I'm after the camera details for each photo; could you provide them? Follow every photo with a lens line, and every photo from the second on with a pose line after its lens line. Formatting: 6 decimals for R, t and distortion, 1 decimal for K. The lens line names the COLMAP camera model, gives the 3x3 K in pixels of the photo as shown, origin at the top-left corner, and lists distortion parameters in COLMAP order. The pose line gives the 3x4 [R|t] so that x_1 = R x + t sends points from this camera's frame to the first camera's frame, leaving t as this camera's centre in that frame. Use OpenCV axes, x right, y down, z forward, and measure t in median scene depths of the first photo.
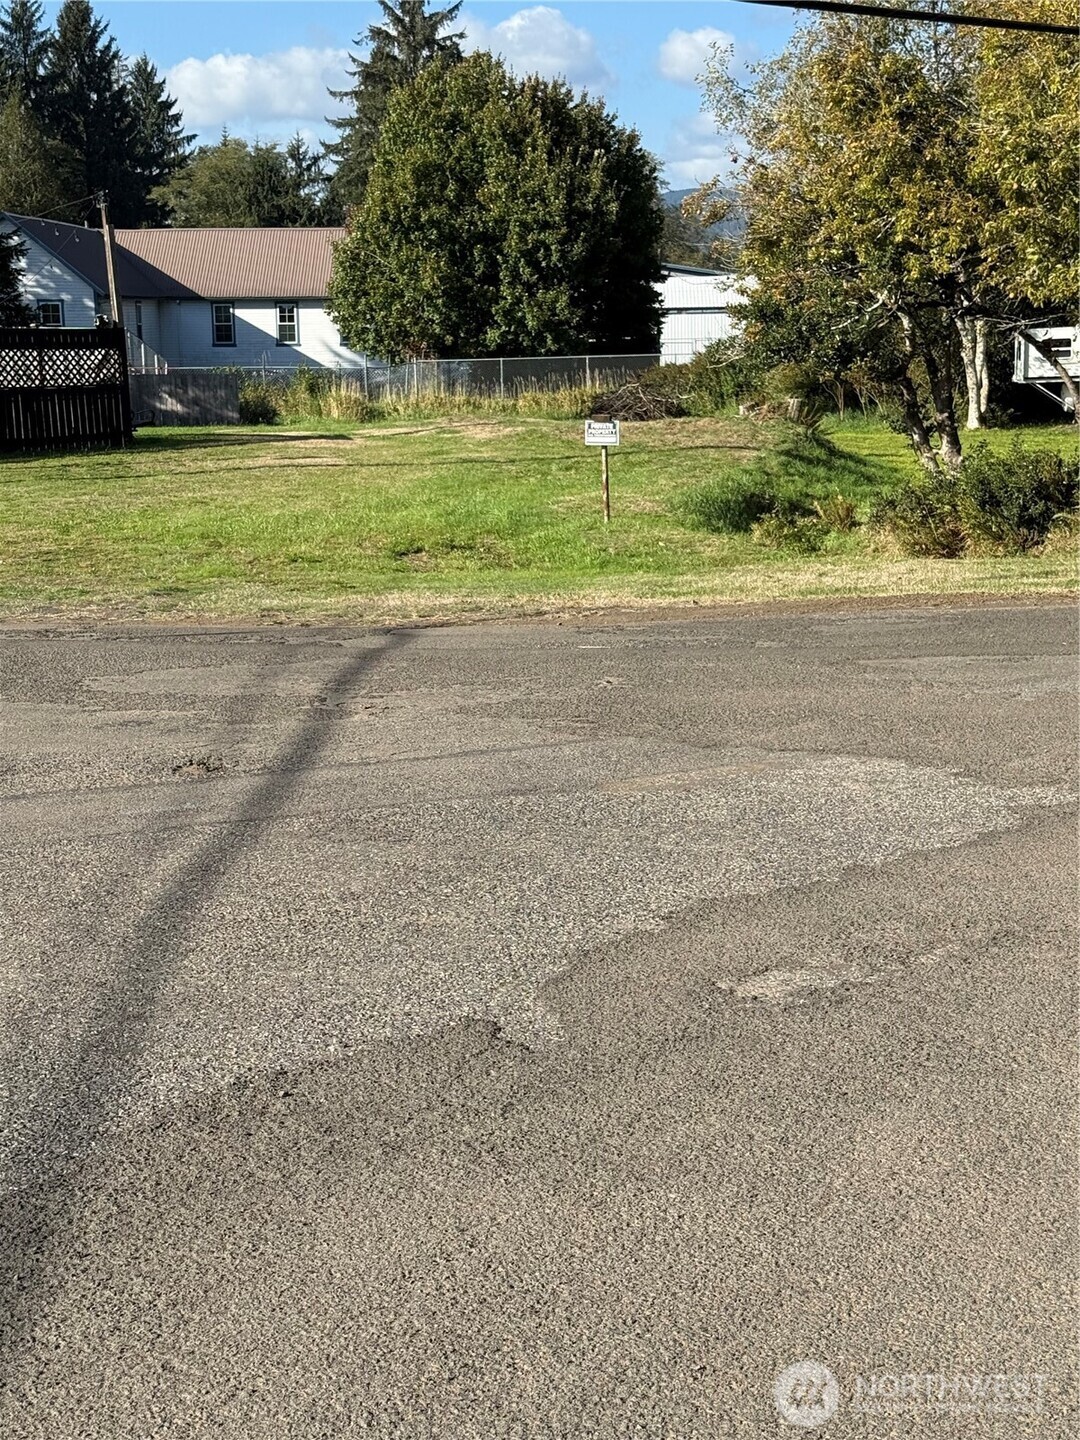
lens RADIAL K [[2279.6, 0, 540.0], [0, 2279.6, 720.0], [0, 0, 1]] dist [0.145749, -0.195564]
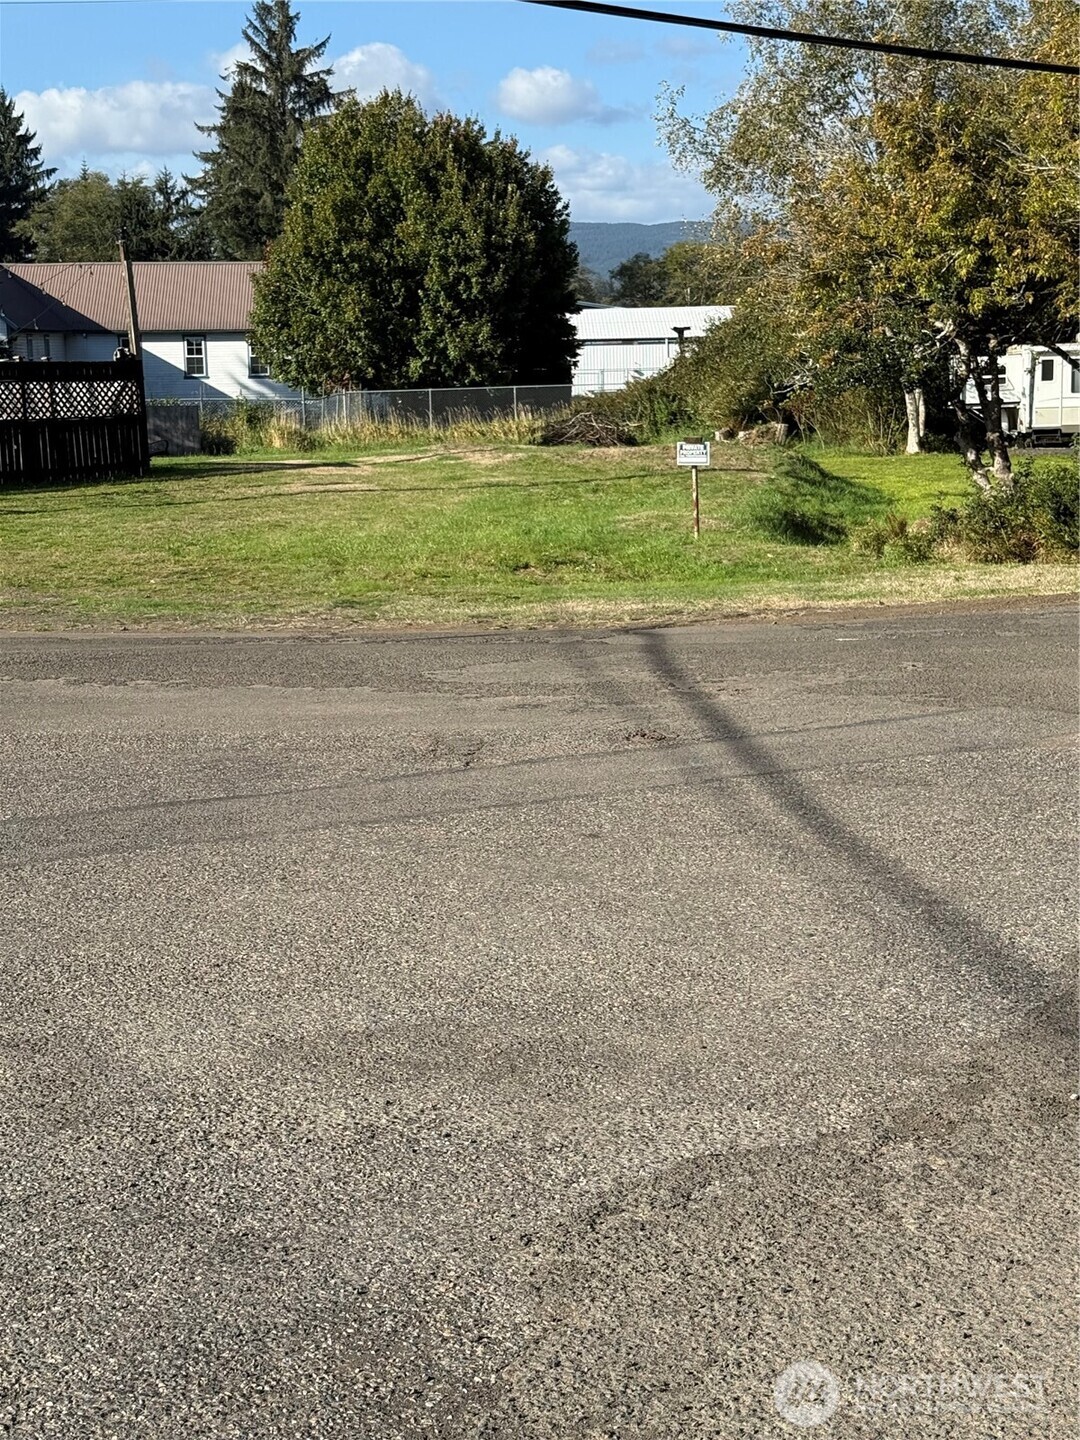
lens RADIAL K [[2279.6, 0, 540.0], [0, 2279.6, 720.0], [0, 0, 1]] dist [0.145749, -0.195564]
pose [[0.997178, -0.017393, 0.073029, -0.041794], [0.018393, 0.999746, -0.013042, 0.003786], [-0.072783, 0.014348, 0.997245, -0.019445]]
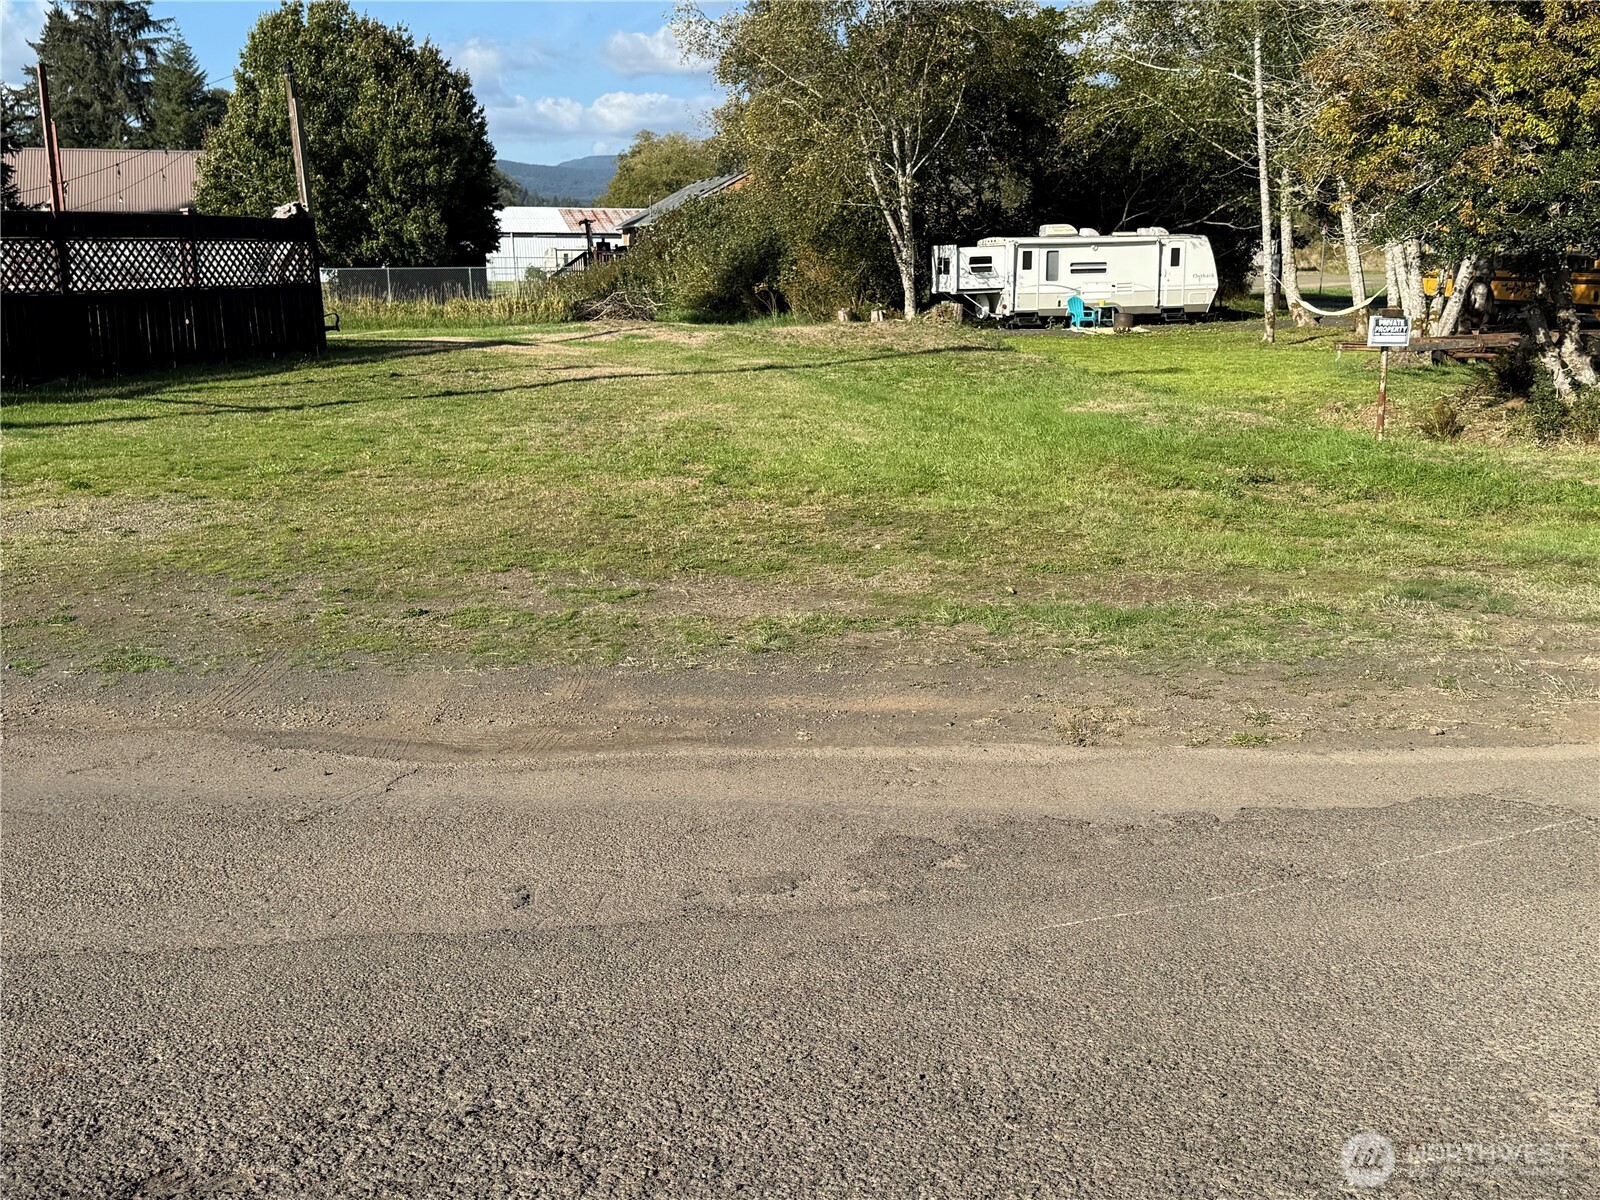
lens RADIAL K [[1529.5, 0, 797.4], [0, 1529.5, 563.2], [0, 0, 1]] dist [0.335979, -0.553566]
pose [[0.921342, -0.067820, 0.382791, -0.127972], [0.060092, 0.997676, 0.032125, -0.026767], [-0.384080, -0.006595, 0.923276, 0.202783]]
